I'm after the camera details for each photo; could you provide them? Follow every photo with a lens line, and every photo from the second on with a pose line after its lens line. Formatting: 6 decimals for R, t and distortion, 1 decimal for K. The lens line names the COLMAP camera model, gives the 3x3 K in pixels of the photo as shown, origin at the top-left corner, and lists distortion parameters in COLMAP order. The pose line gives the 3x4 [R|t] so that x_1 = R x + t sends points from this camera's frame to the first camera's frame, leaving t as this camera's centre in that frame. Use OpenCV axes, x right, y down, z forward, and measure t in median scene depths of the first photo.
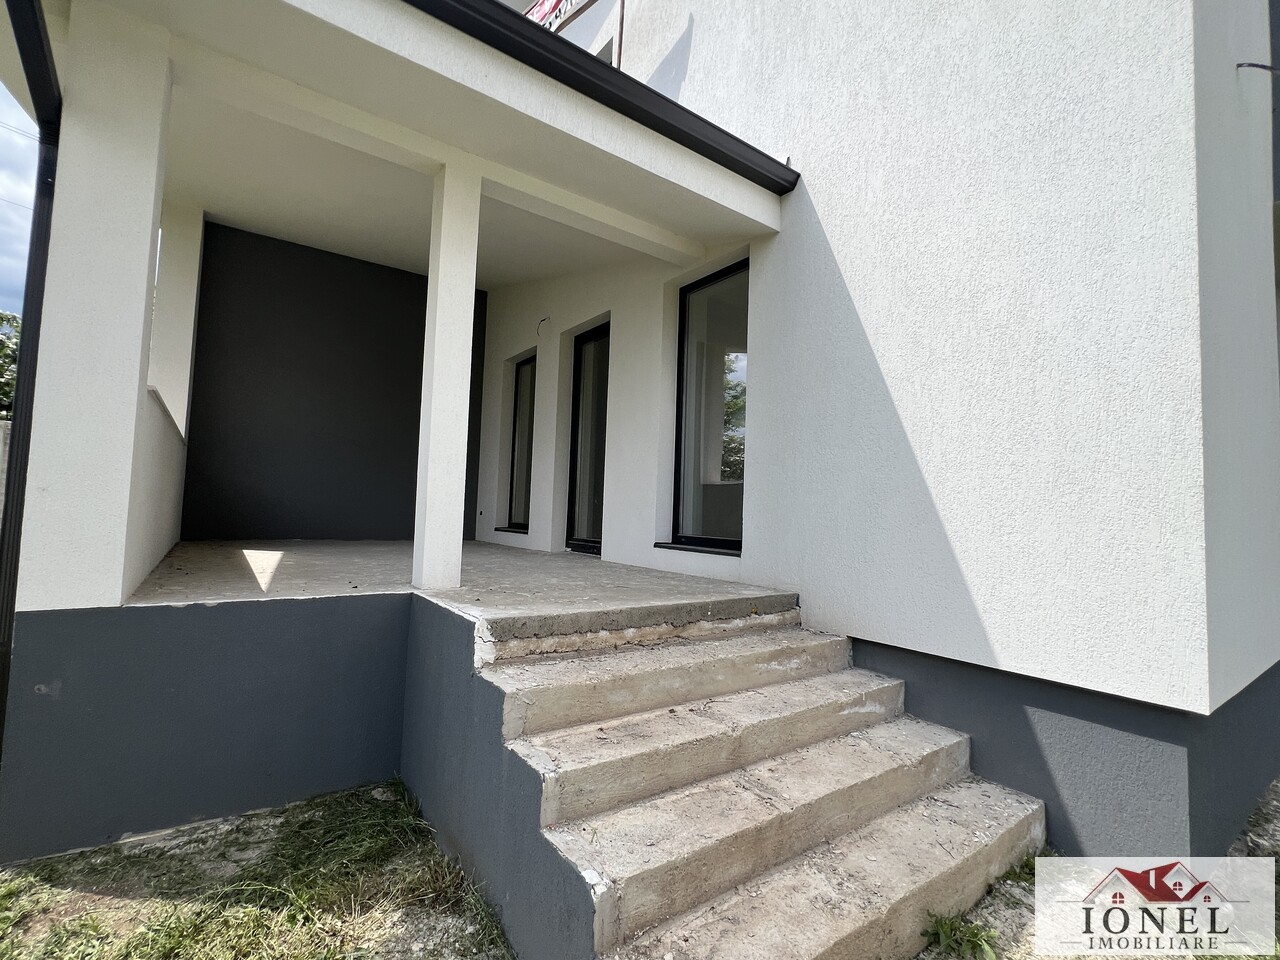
lens RADIAL K [[576.8, 0, 636.5], [0, 576.8, 478.7], [0, 0, 1]] dist [0.001223, 0.000691]
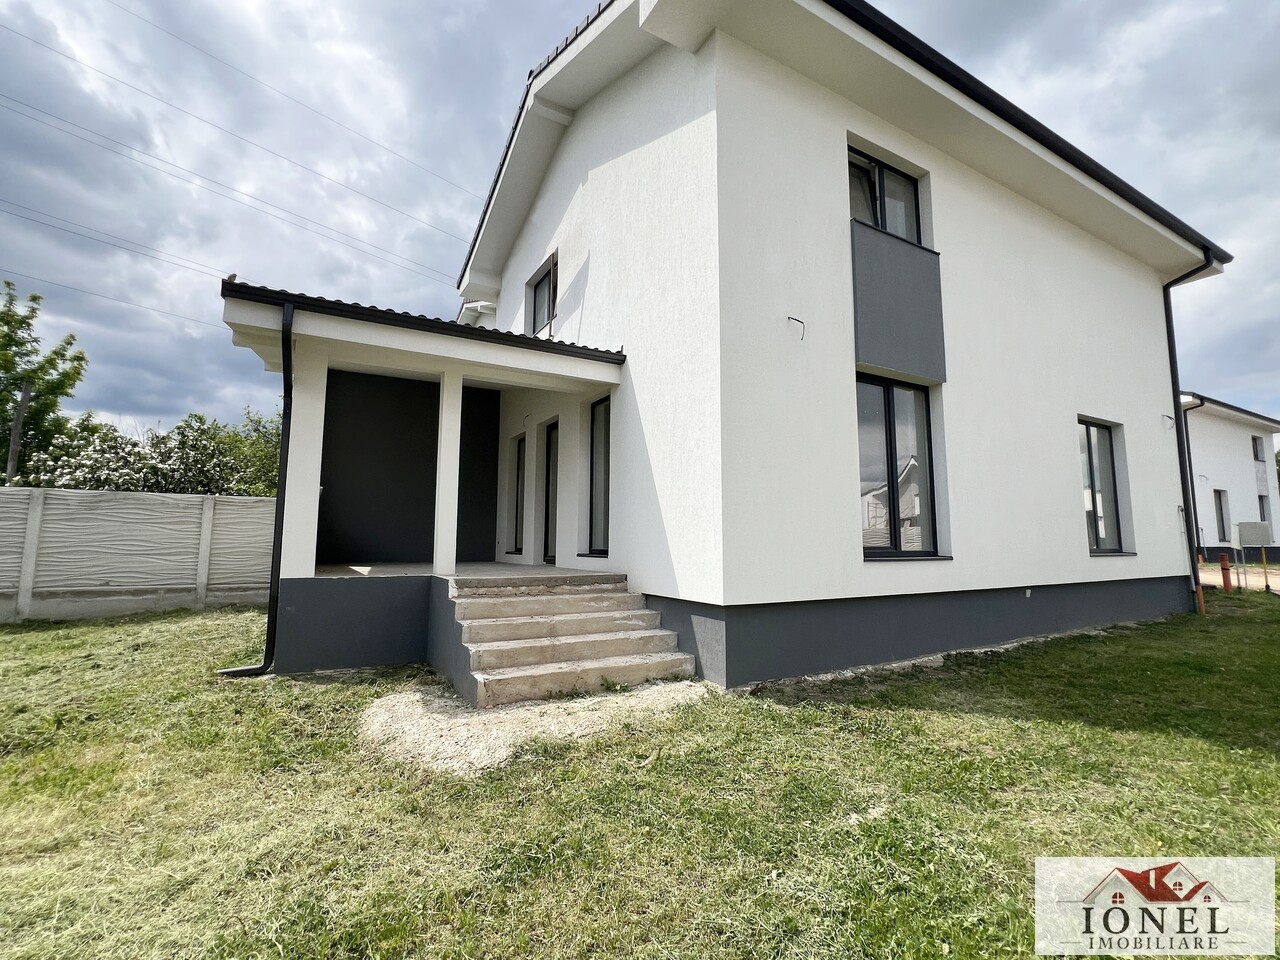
lens RADIAL K [[576.8, 0, 642.4], [0, 576.8, 478.6], [0, 0, 1]] dist [0.001223, 0.000691]
pose [[0.994247, -0.044266, -0.097539, 0.597597], [0.038613, 0.997505, -0.059105, -0.004674], [0.099912, 0.054998, 0.993475, -1.037468]]
